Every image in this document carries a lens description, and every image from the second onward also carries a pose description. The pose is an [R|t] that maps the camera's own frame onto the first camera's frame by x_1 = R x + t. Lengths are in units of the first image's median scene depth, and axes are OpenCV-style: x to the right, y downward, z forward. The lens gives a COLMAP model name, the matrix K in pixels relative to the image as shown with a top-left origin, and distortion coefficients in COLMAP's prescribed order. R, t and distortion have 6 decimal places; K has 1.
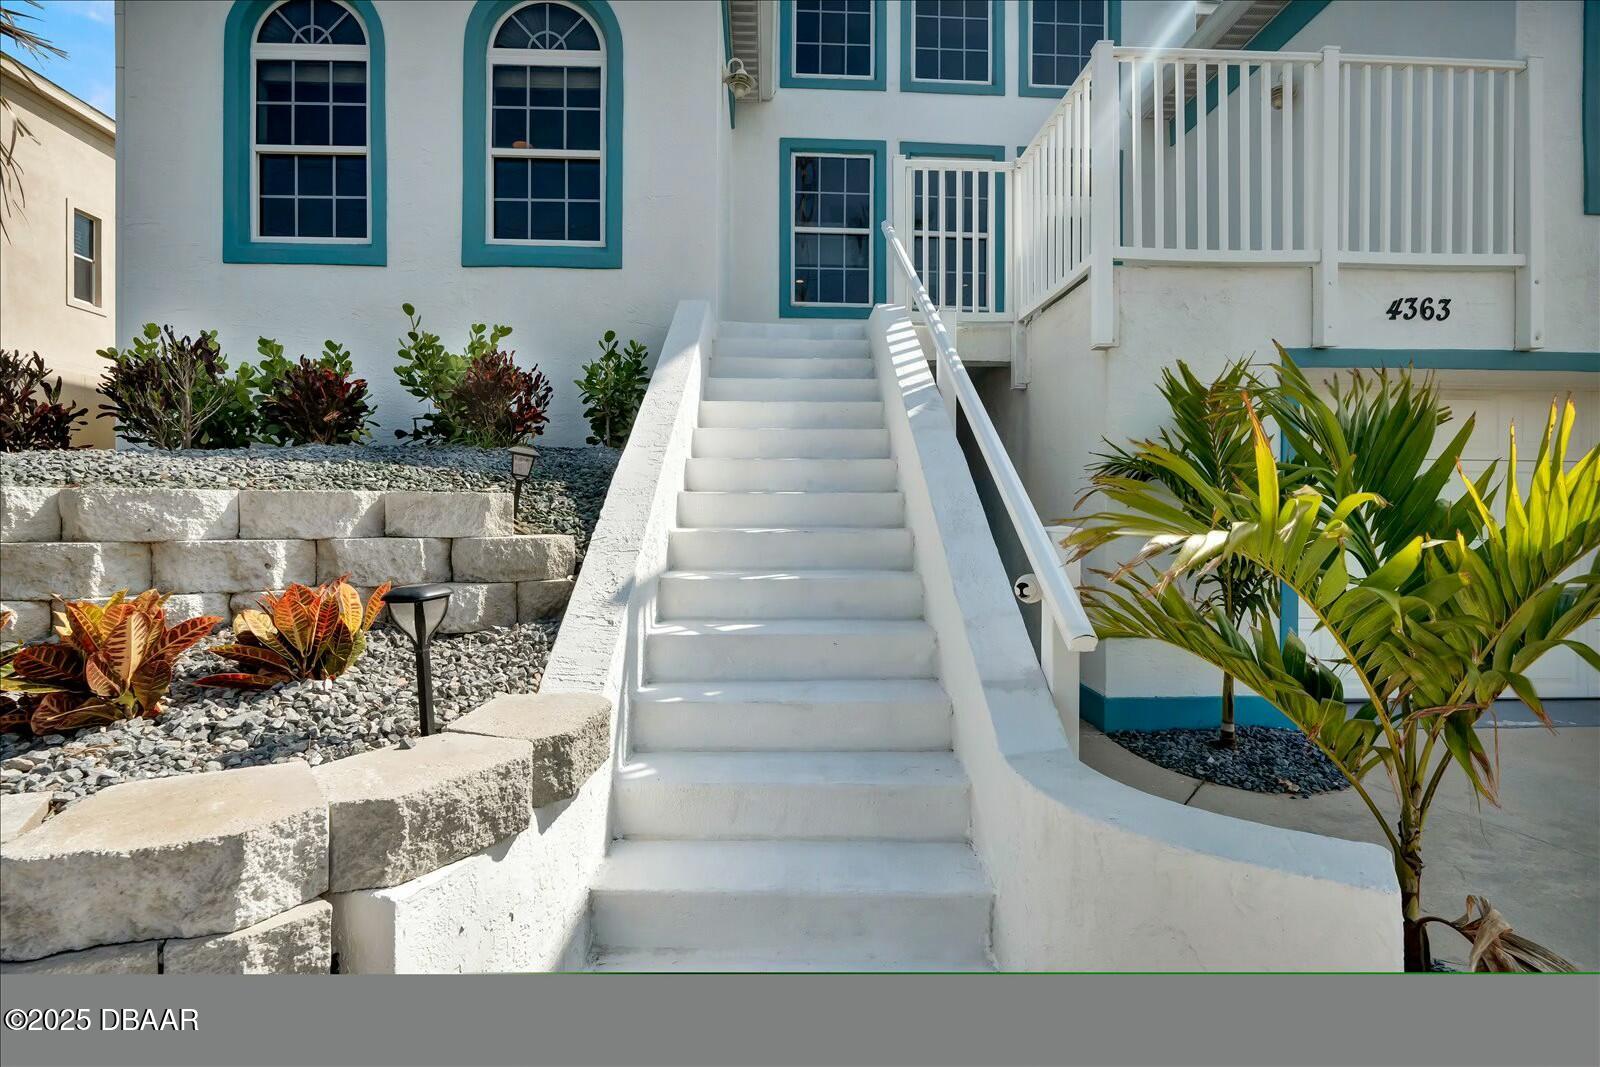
lens RADIAL K [[707.2, 0, 797.6], [0, 707.2, 518.7], [0, 0, 1]] dist [-0.002186, 0.000008]
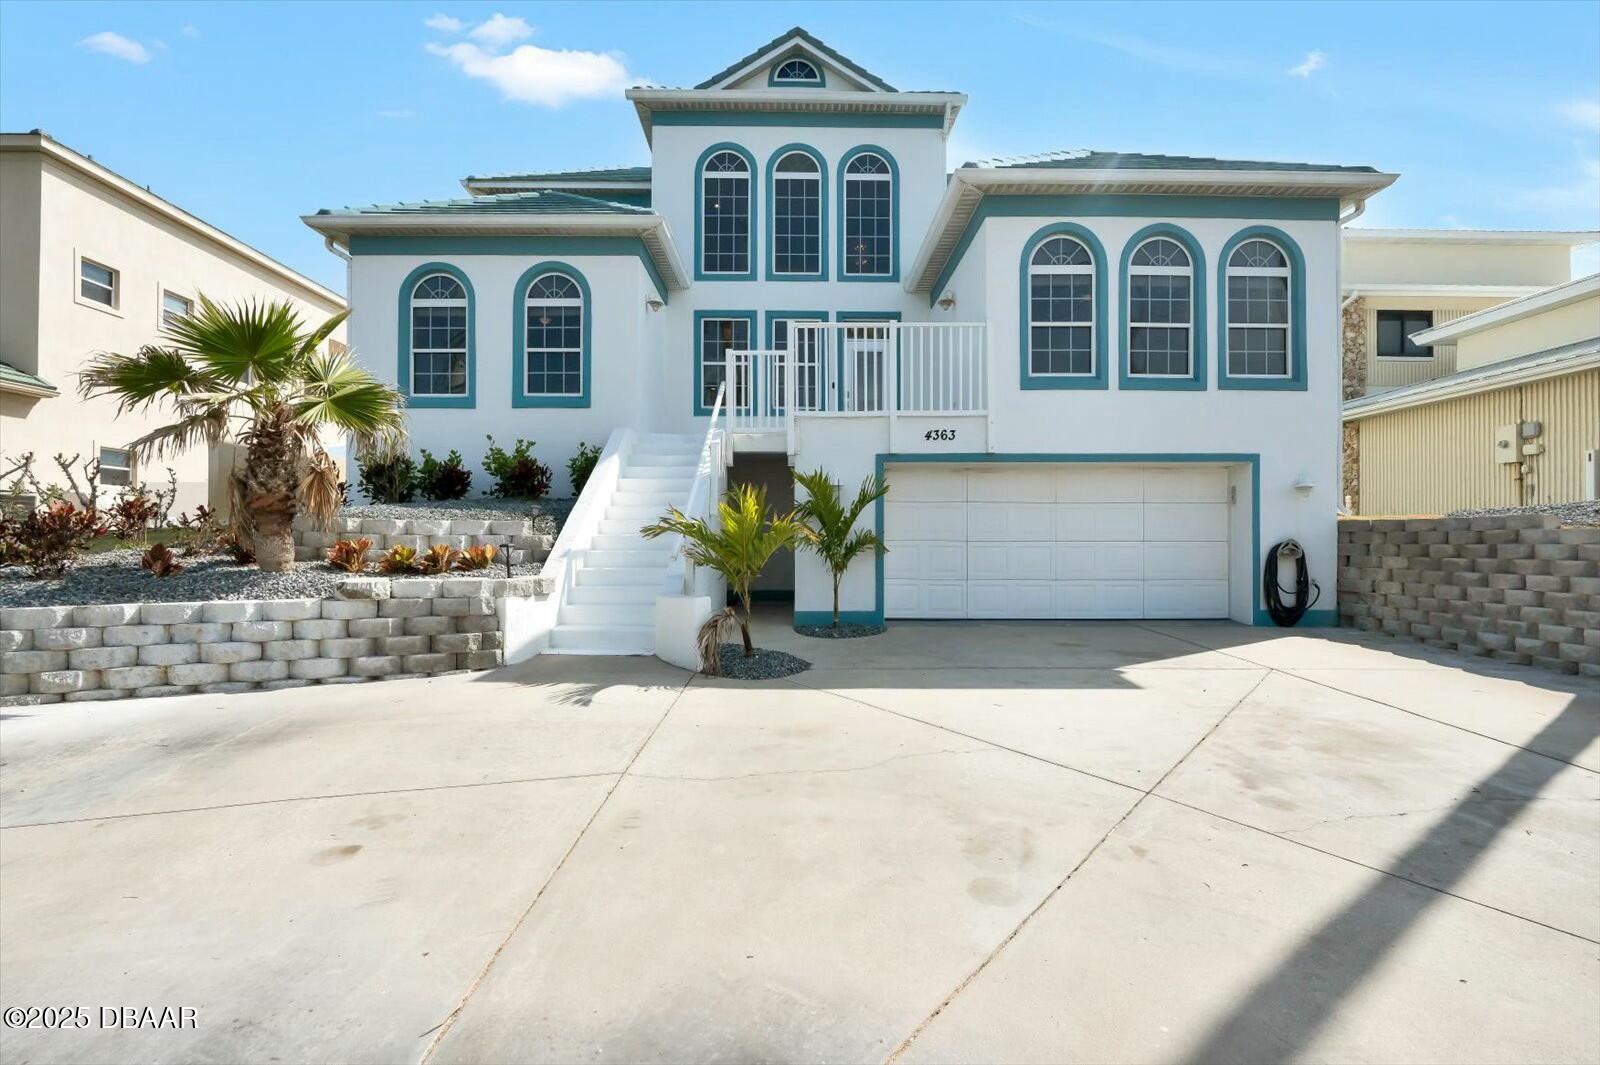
lens RADIAL K [[705.1, 0, 800.0], [0, 705.1, 532.5], [0, 0, 1]] dist [-0.006413, 0.000321]
pose [[0.999123, -0.003146, -0.041744, 0.488713], [0.002568, 0.999900, -0.013908, 0.032528], [0.041784, 0.013788, 0.999032, -1.104264]]
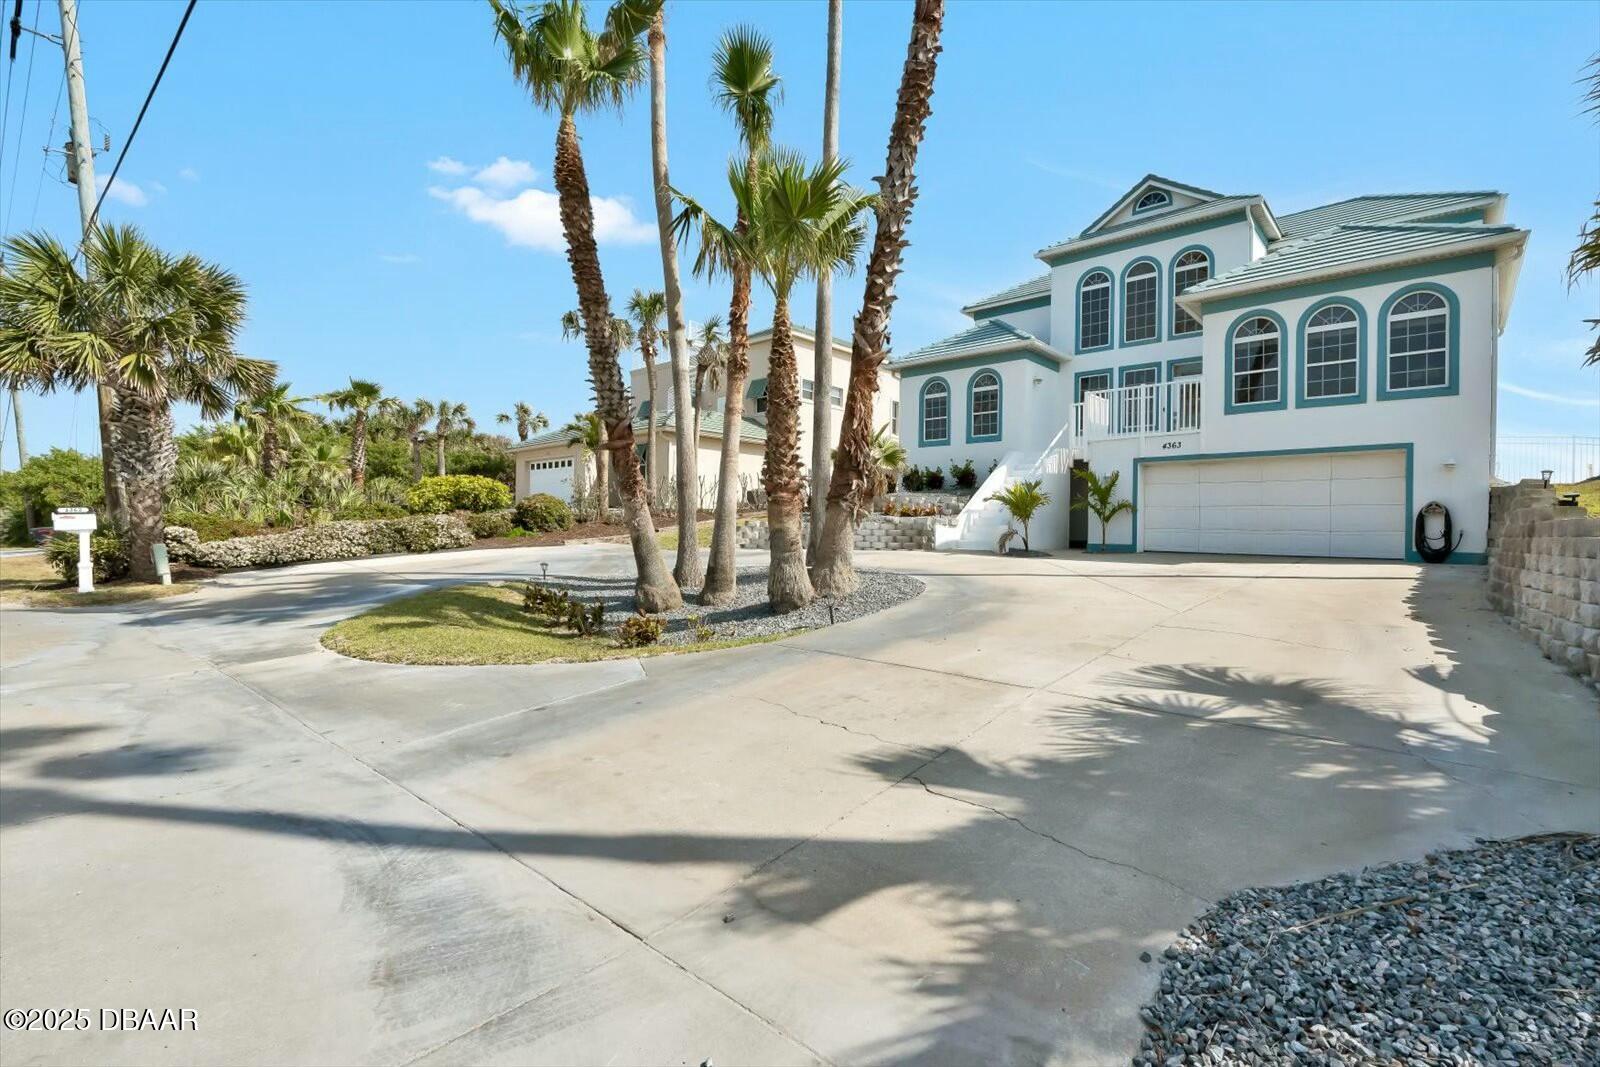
lens RADIAL K [[705.1, 0, 800.0], [0, 705.1, 533.5], [0, 0, 1]] dist [-0.006413, 0.000321]
pose [[0.693738, 0.013159, -0.720108, 2.057756], [-0.015519, 0.999874, 0.003321, 0.187234], [0.720061, 0.008871, 0.693854, -2.872684]]
